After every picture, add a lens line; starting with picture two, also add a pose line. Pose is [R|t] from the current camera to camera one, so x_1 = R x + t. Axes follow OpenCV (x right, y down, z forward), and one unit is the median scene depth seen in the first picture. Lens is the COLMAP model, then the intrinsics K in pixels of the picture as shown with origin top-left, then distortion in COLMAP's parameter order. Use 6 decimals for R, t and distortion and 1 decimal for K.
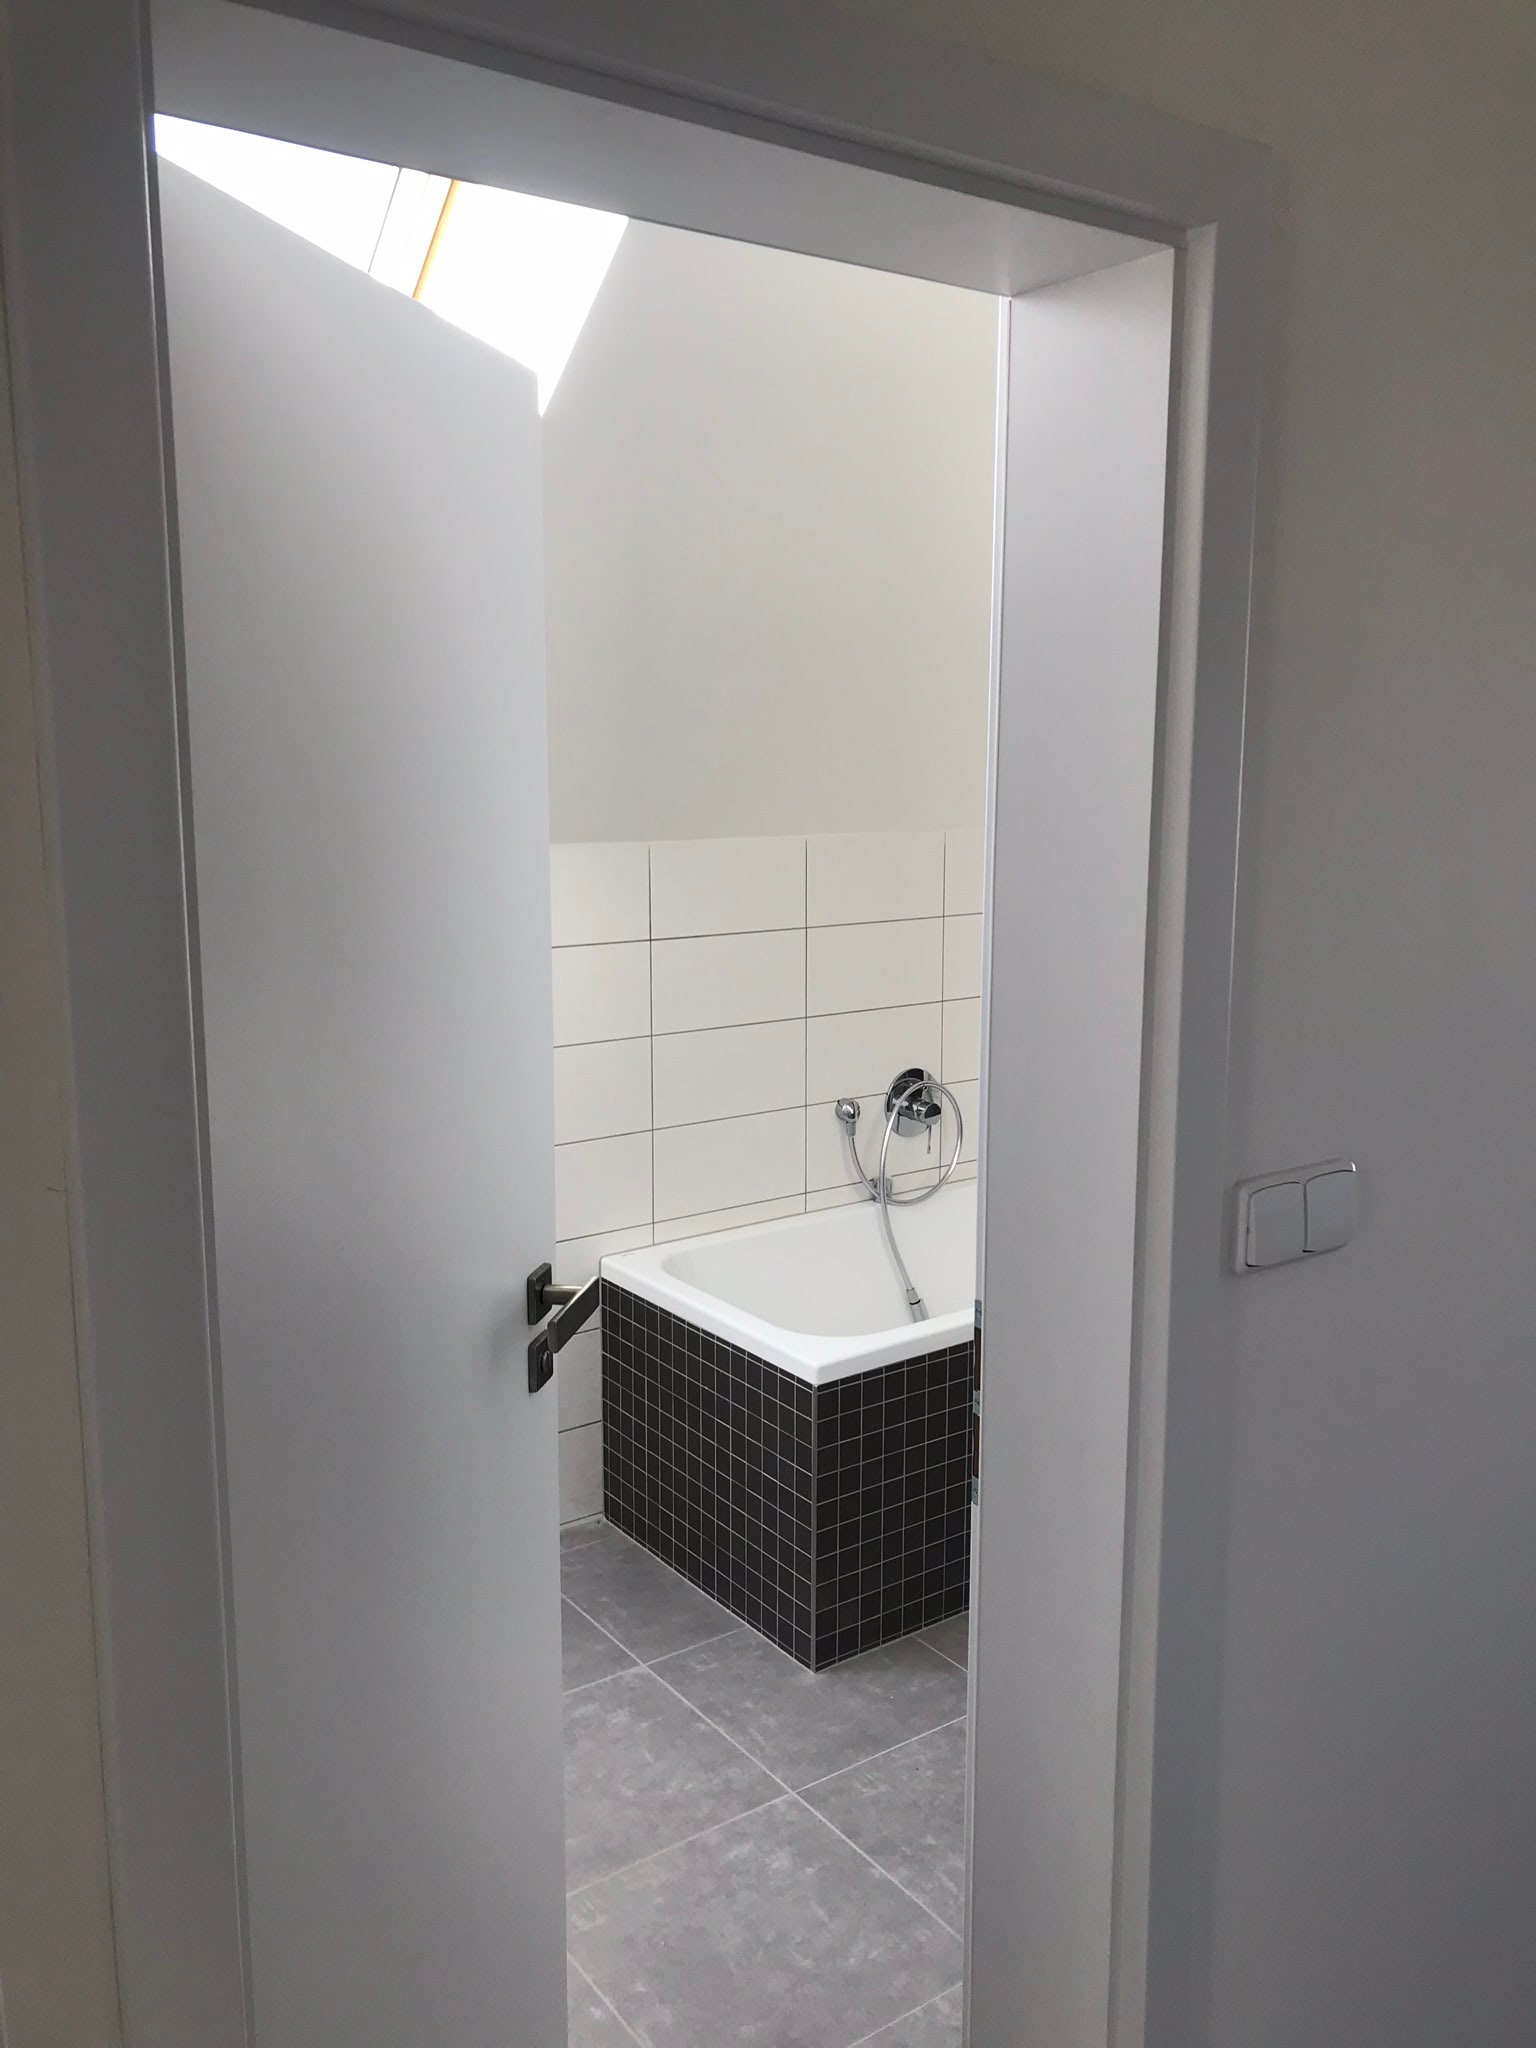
lens RADIAL K [[1670.4, 0, 770.6], [0, 1670.4, 1017.9], [0, 0, 1]] dist [0.015945, 0.016856]
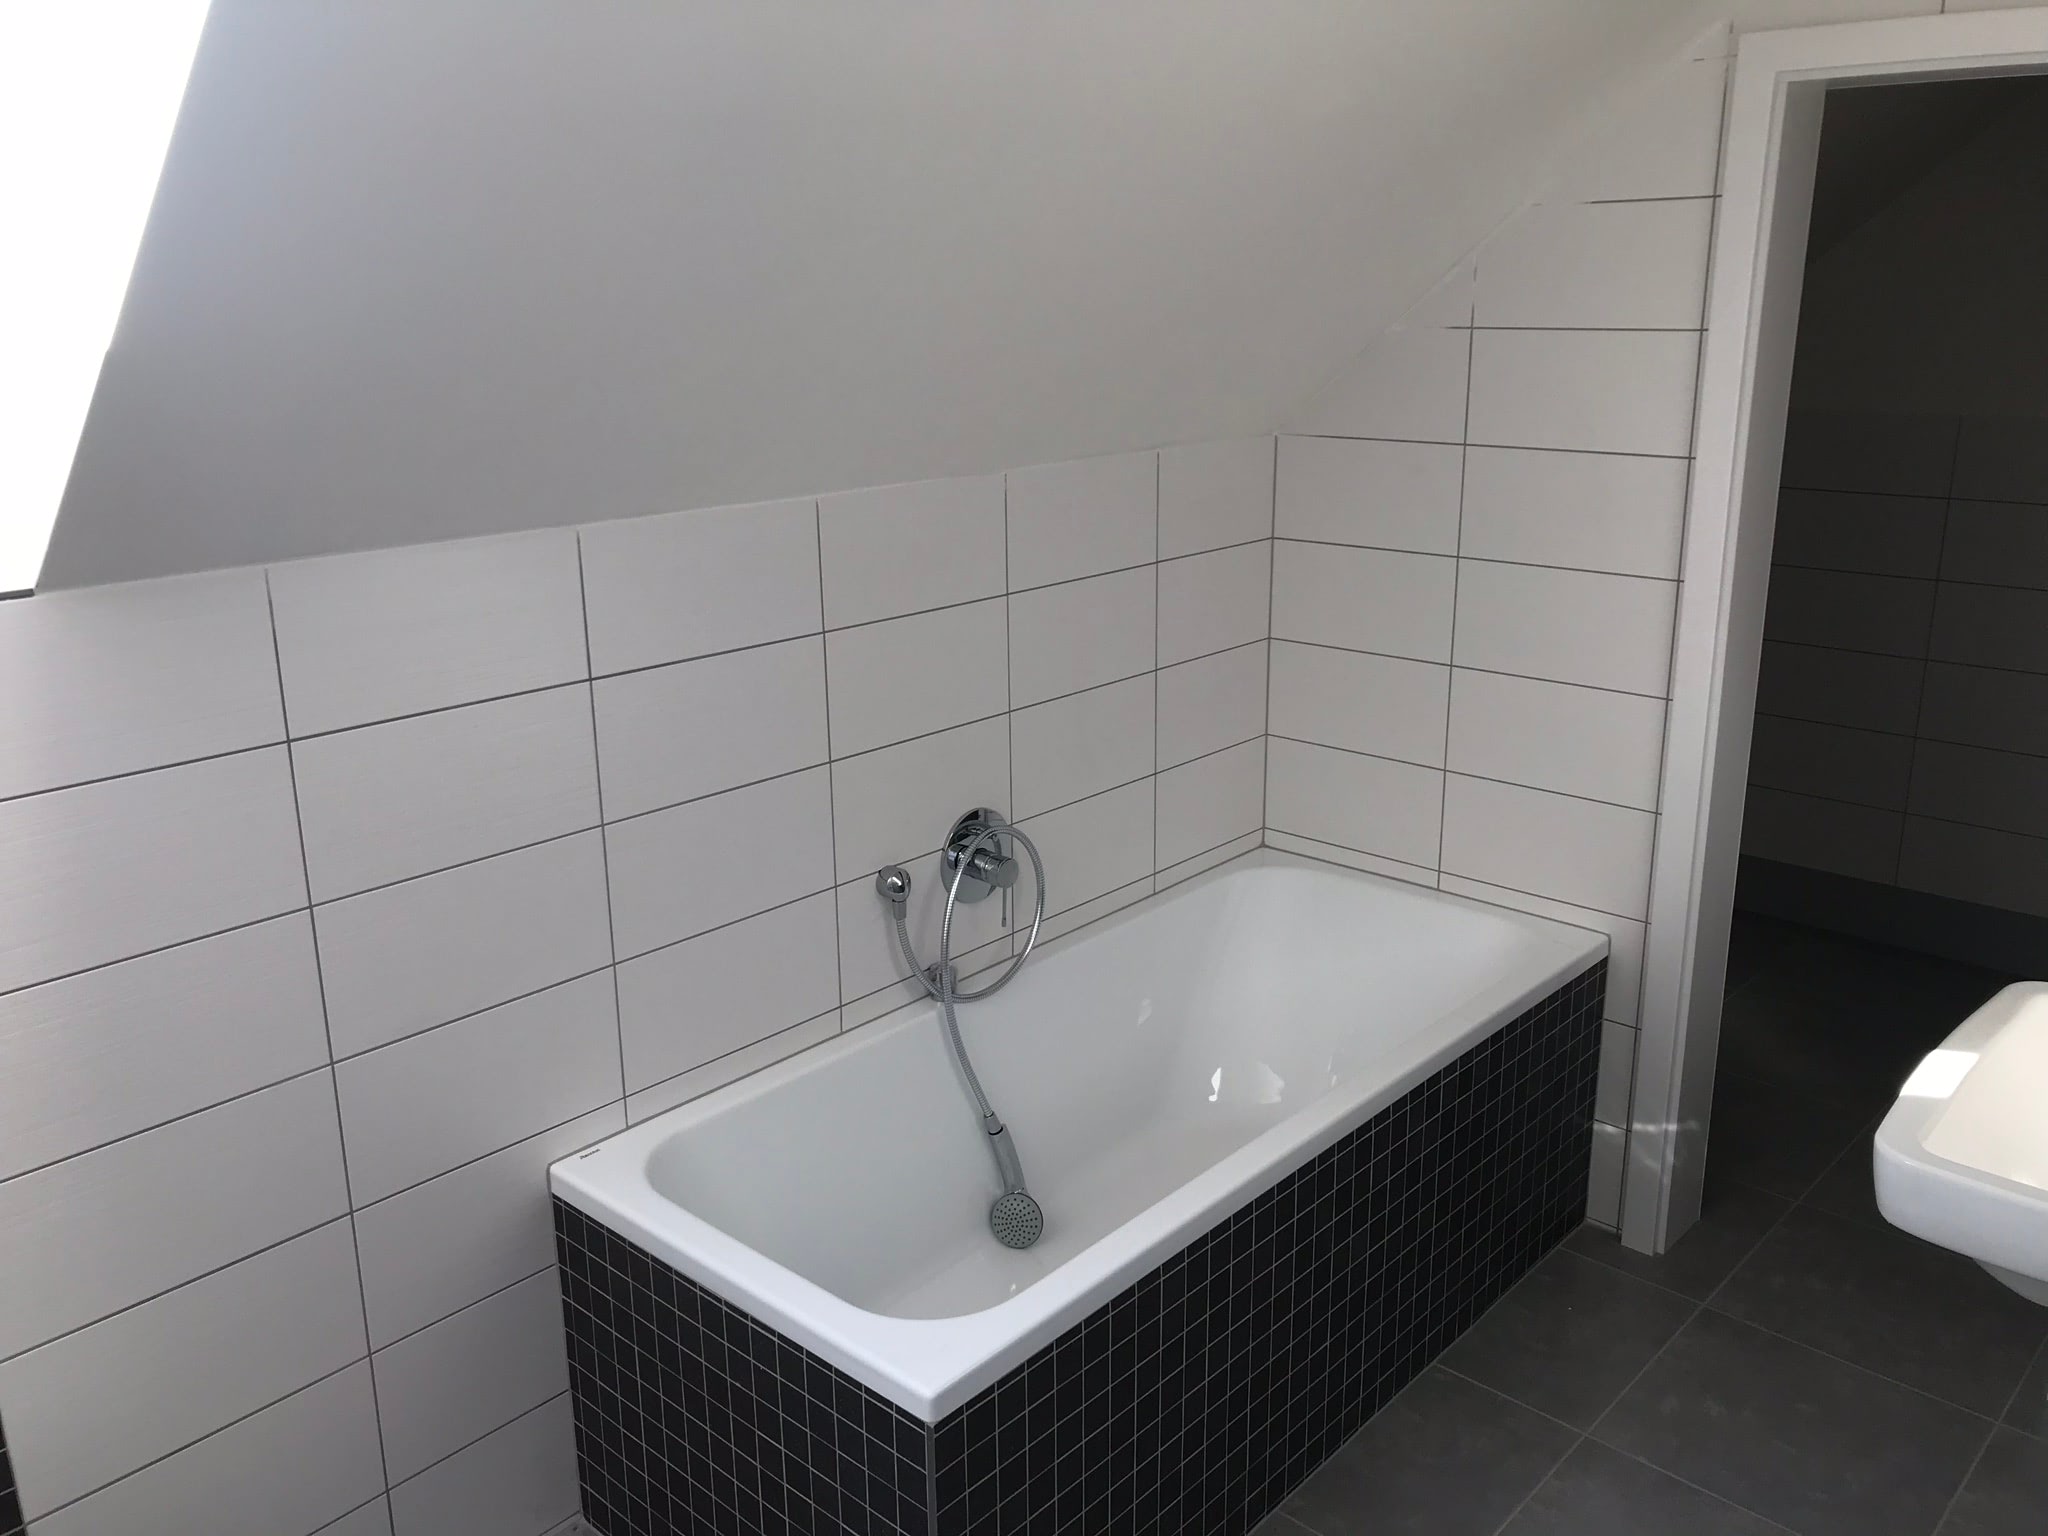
lens RADIAL K [[1670.4, 0, 1017.0], [0, 1670.4, 776.5], [0, 0, 1]] dist [0.015945, 0.016856]
pose [[0.979071, -0.071065, 0.190706, -0.035763], [0.047815, 0.991146, 0.123864, -0.078707], [-0.197820, -0.112153, 0.973801, 0.335412]]
